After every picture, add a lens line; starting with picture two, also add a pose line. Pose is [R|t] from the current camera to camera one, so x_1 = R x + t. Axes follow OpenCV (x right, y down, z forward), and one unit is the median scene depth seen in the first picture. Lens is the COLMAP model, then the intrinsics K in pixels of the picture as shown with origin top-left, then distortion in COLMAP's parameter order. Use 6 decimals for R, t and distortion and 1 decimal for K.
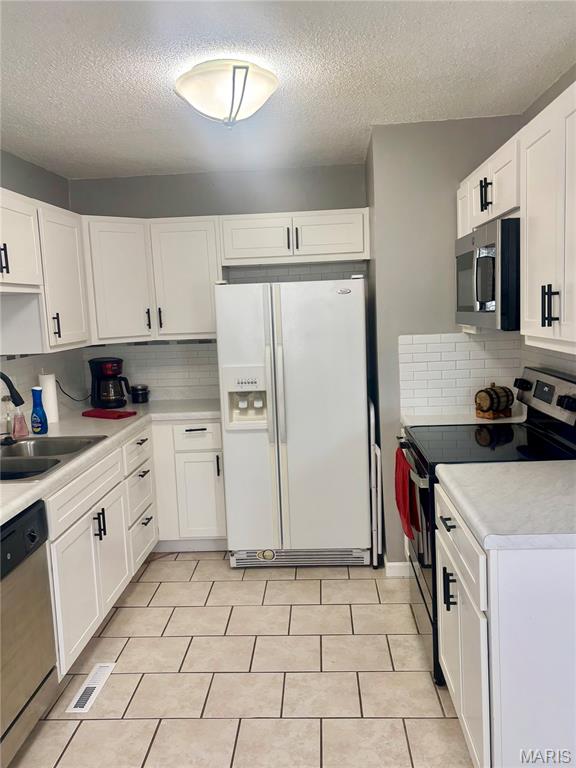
lens RADIAL K [[639.2, 0, 285.4], [0, 639.2, 388.2], [0, 0, 1]] dist [0.037640, -0.028358]
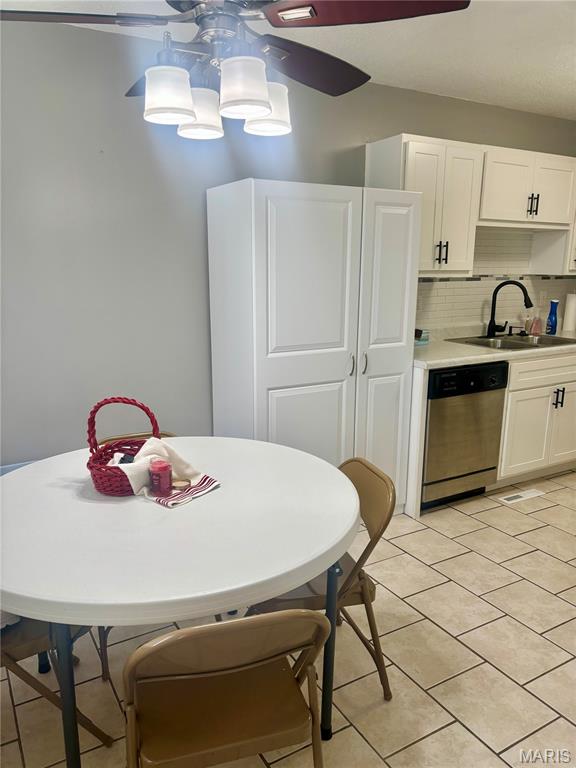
lens RADIAL K [[577.3, 0, 284.8], [0, 577.3, 390.5], [0, 0, 1]] dist [0.040211, -0.033015]
pose [[0.547361, 0.229241, -0.804888, 0.360718], [-0.142015, 0.973247, 0.180615, 0.045722], [0.824759, 0.015444, 0.565273, -0.190966]]
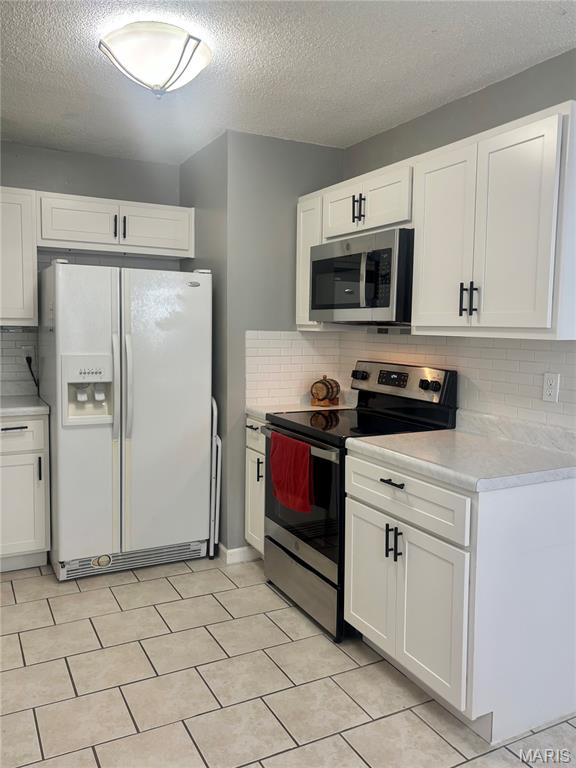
lens RADIAL K [[618.3, 0, 288.3], [0, 618.3, 378.6], [0, 0, 1]] dist [0.022765, -0.017532]
pose [[0.852594, 0.013180, 0.522408, -0.311584], [0.010787, 0.999025, -0.042809, 0.044572], [-0.522463, 0.042134, 0.851621, 0.100542]]
